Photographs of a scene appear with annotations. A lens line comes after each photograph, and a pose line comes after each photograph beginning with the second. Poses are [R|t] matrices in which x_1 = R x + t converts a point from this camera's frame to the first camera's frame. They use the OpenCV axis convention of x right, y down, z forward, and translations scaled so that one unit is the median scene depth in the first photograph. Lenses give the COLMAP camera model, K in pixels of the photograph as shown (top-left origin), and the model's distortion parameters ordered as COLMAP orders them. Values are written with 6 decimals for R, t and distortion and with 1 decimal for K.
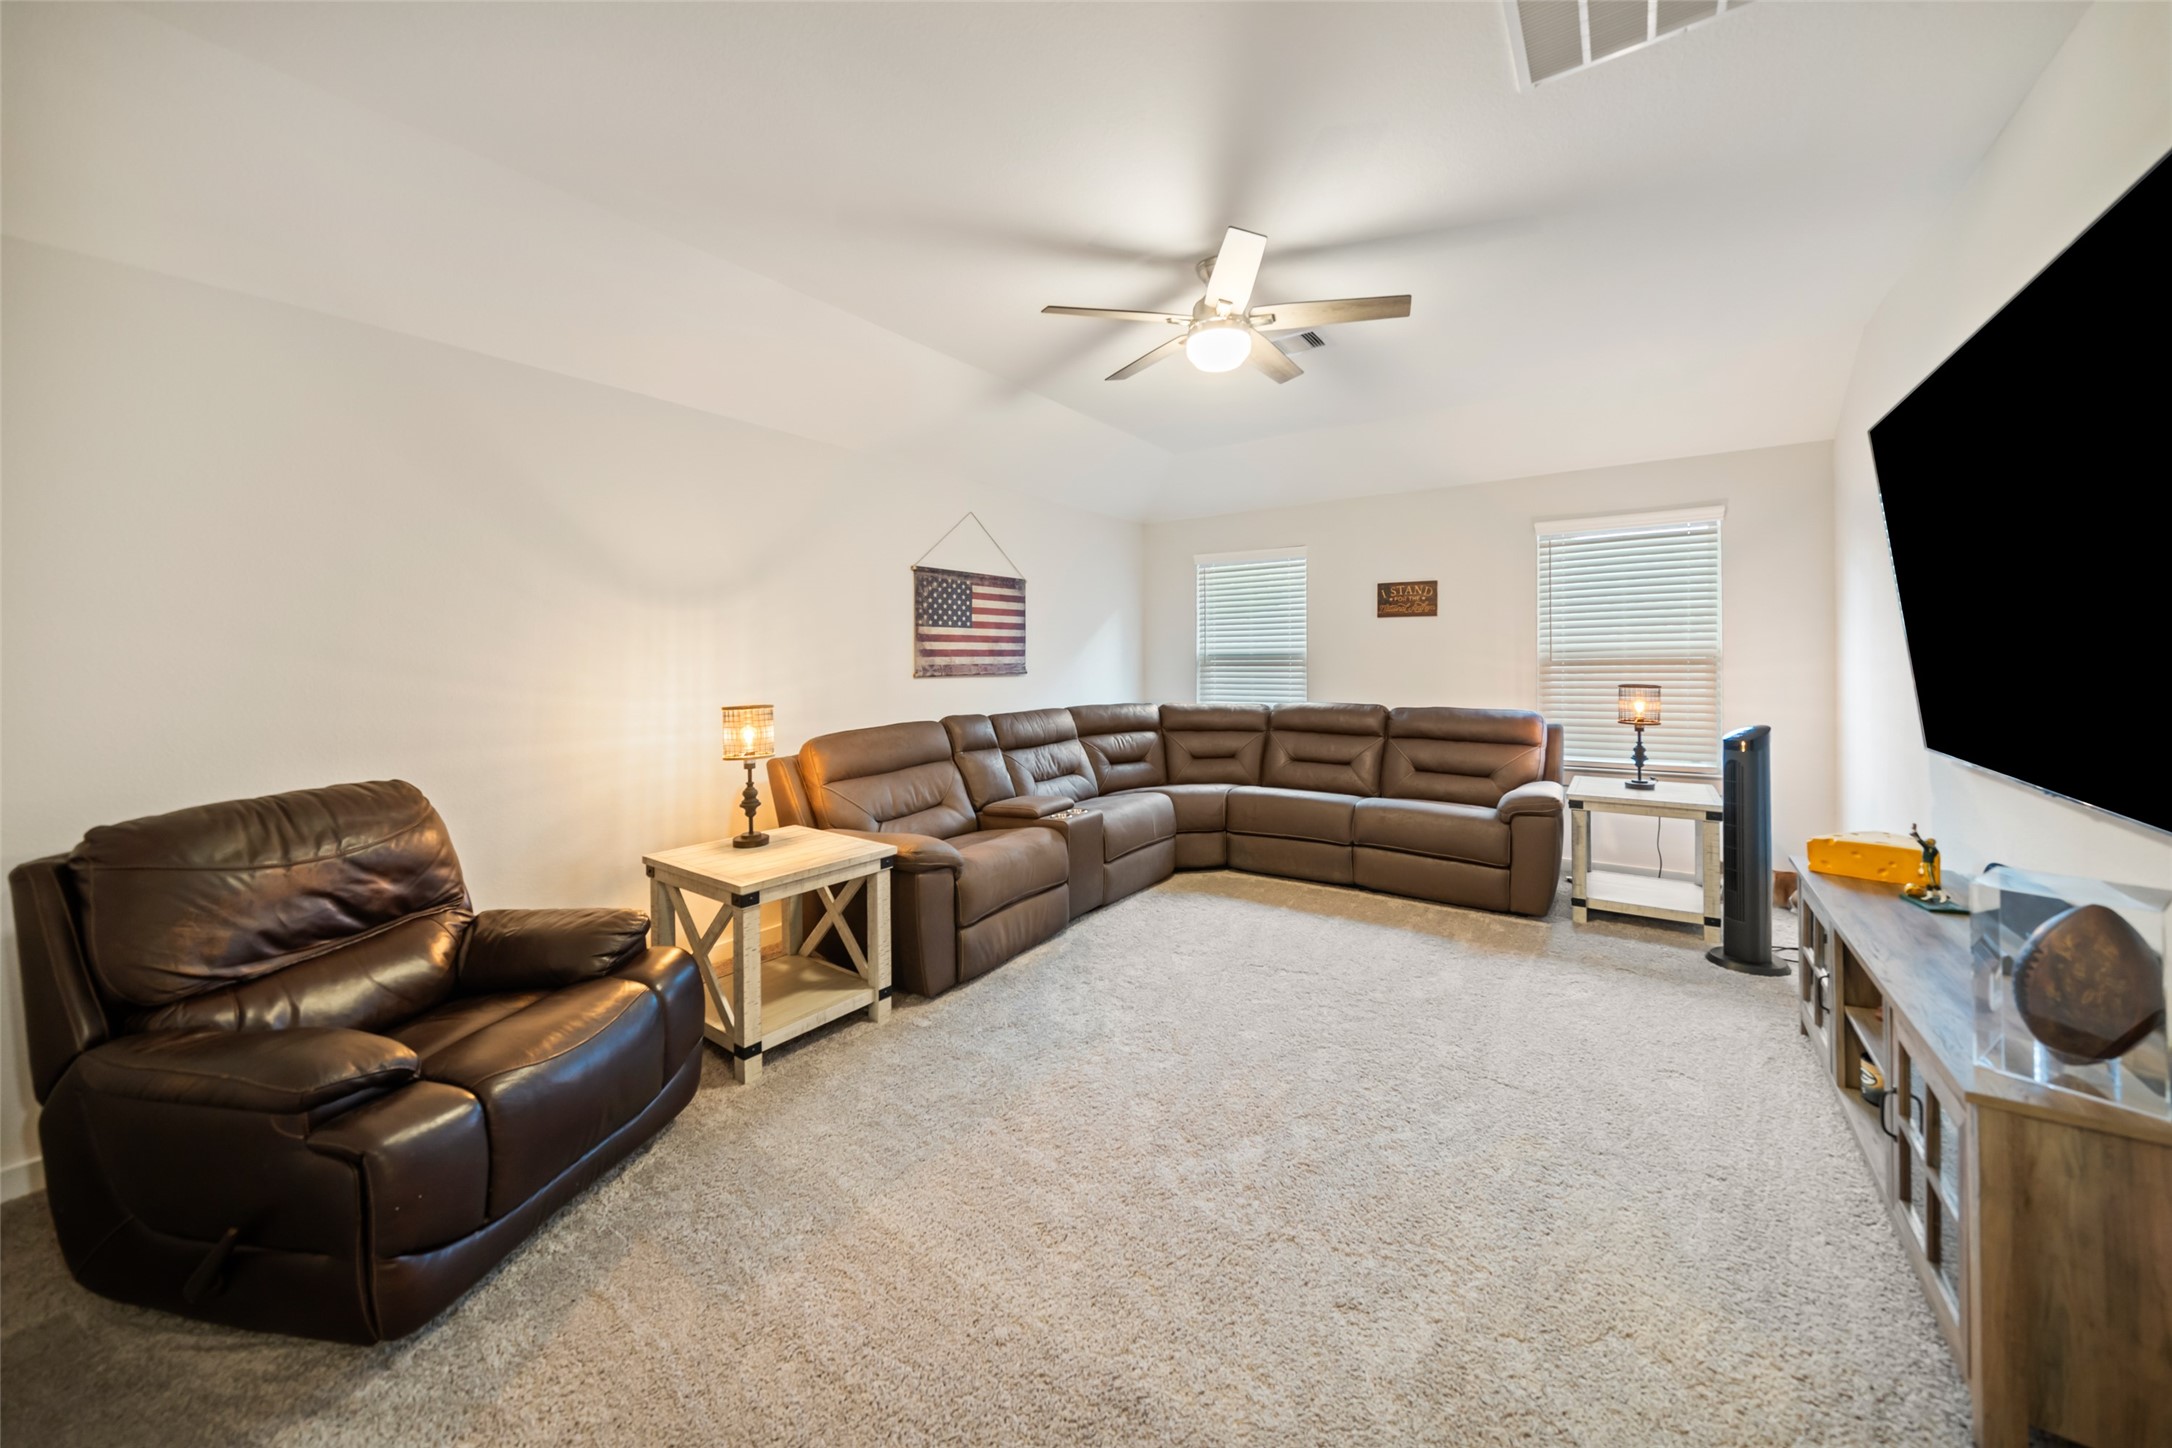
lens RADIAL K [[756.3, 0, 1107.9], [0, 756.3, 653.2], [0, 0, 1]] dist [-0.010591, 0.000223]
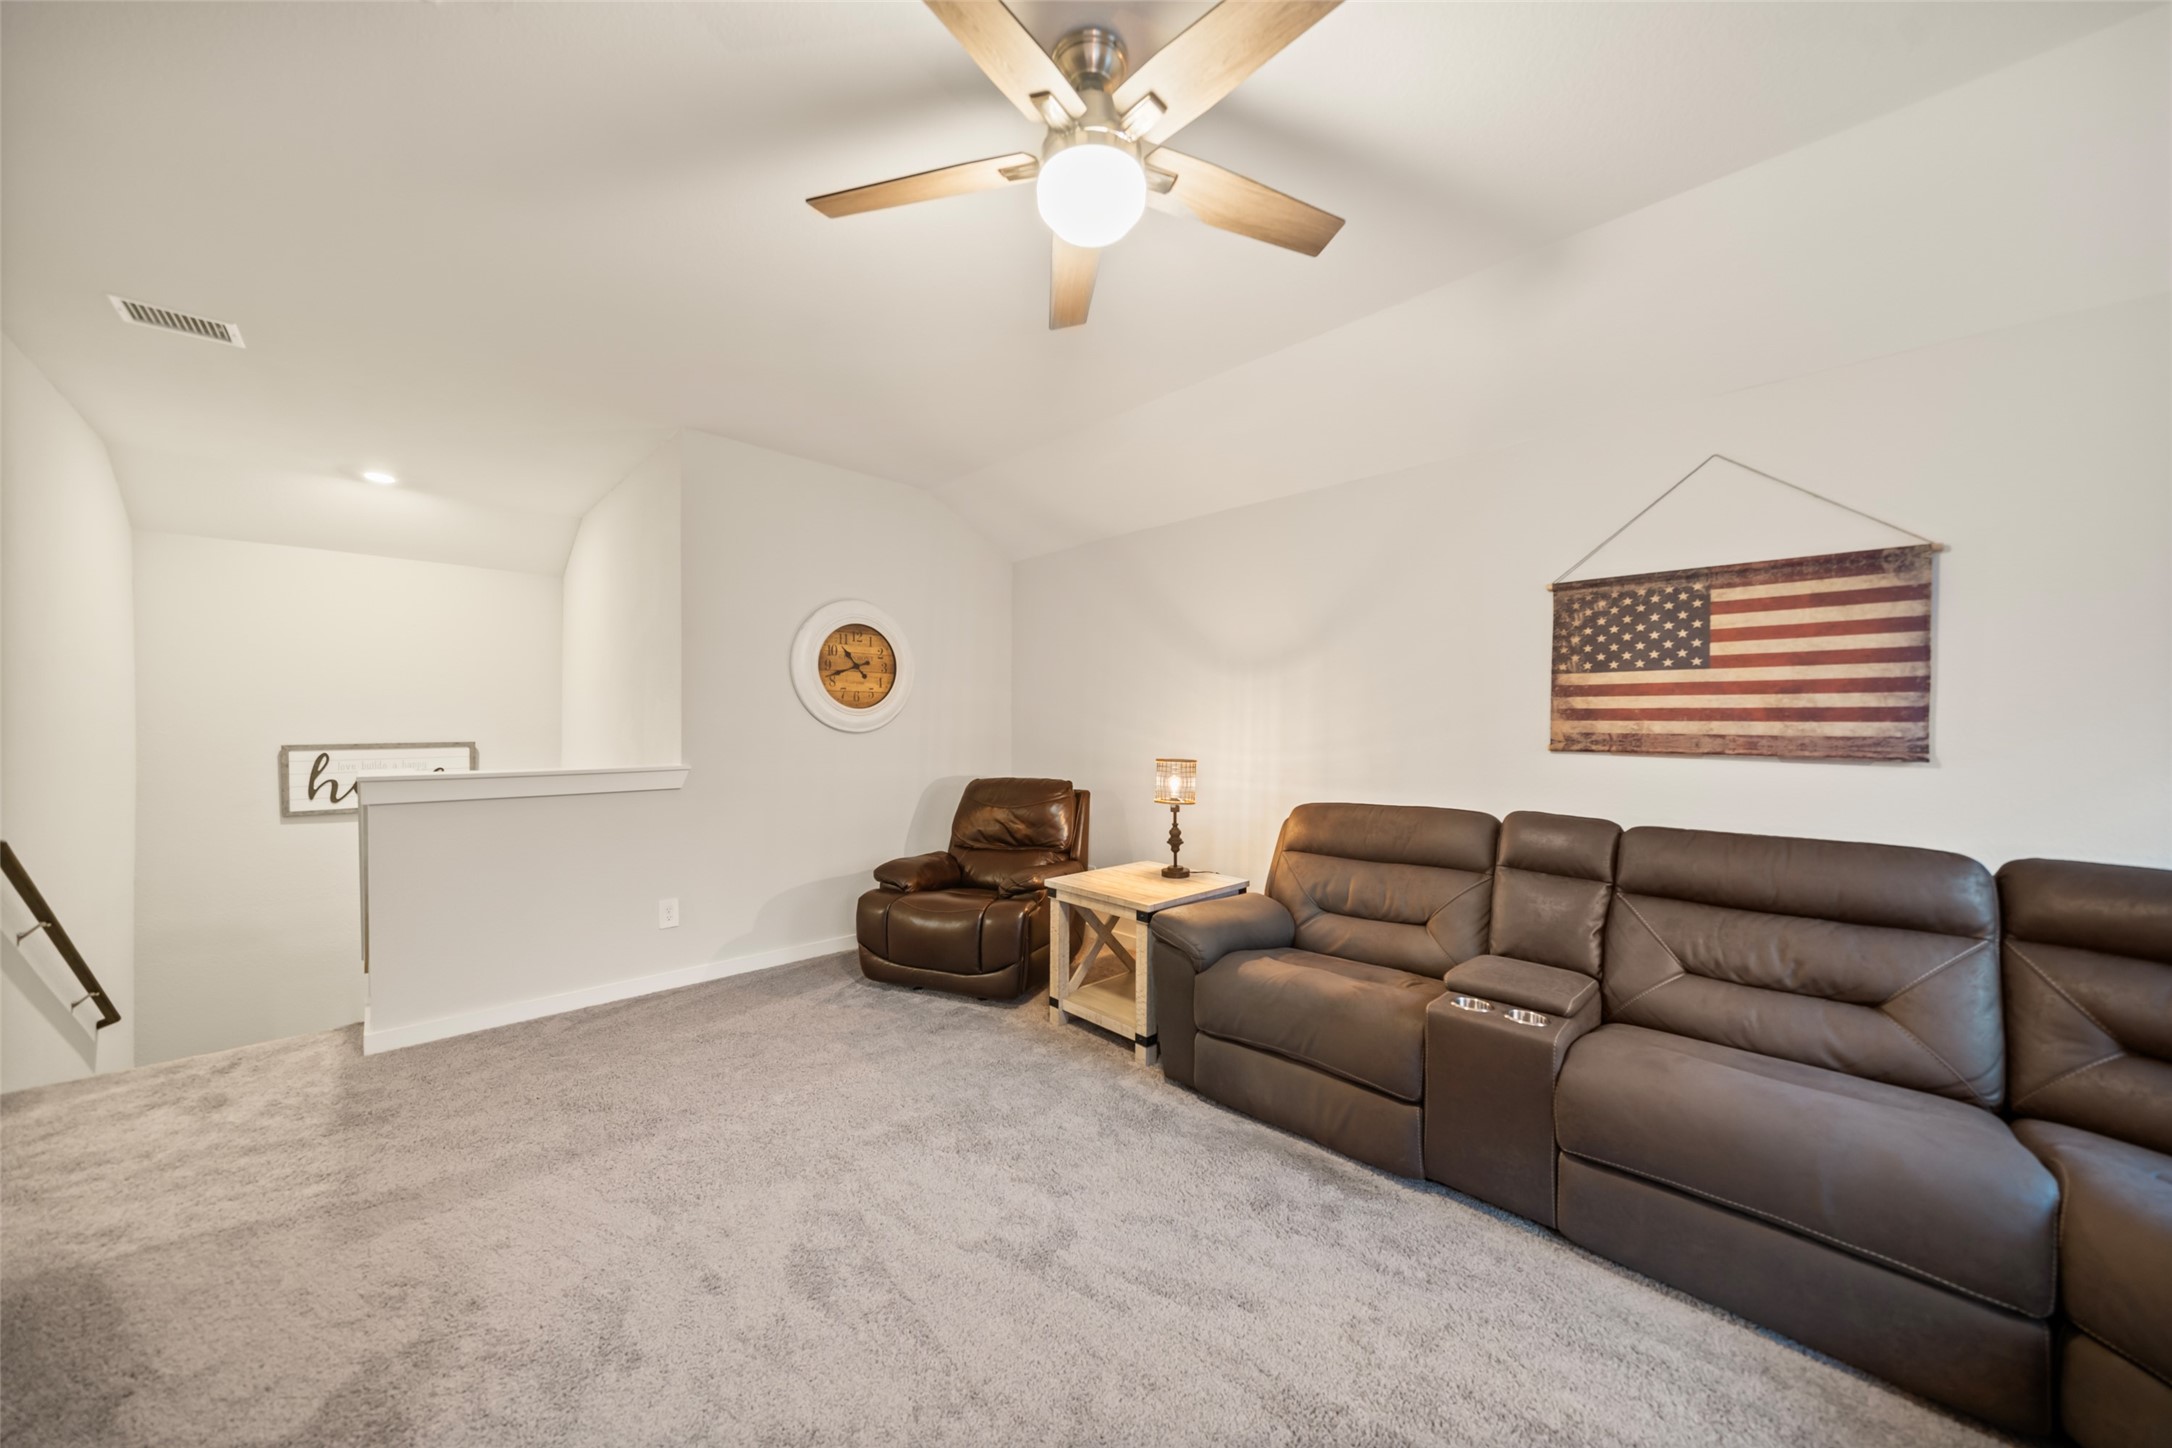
lens RADIAL K [[756.3, 0, 1087.8], [0, 756.3, 721.1], [0, 0, 1]] dist [-0.010591, 0.000223]
pose [[-0.191395, 0.009113, -0.981471, 0.467044], [0.001335, 0.999958, 0.009024, -0.000879], [0.981512, 0.000417, -0.191400, 0.708707]]
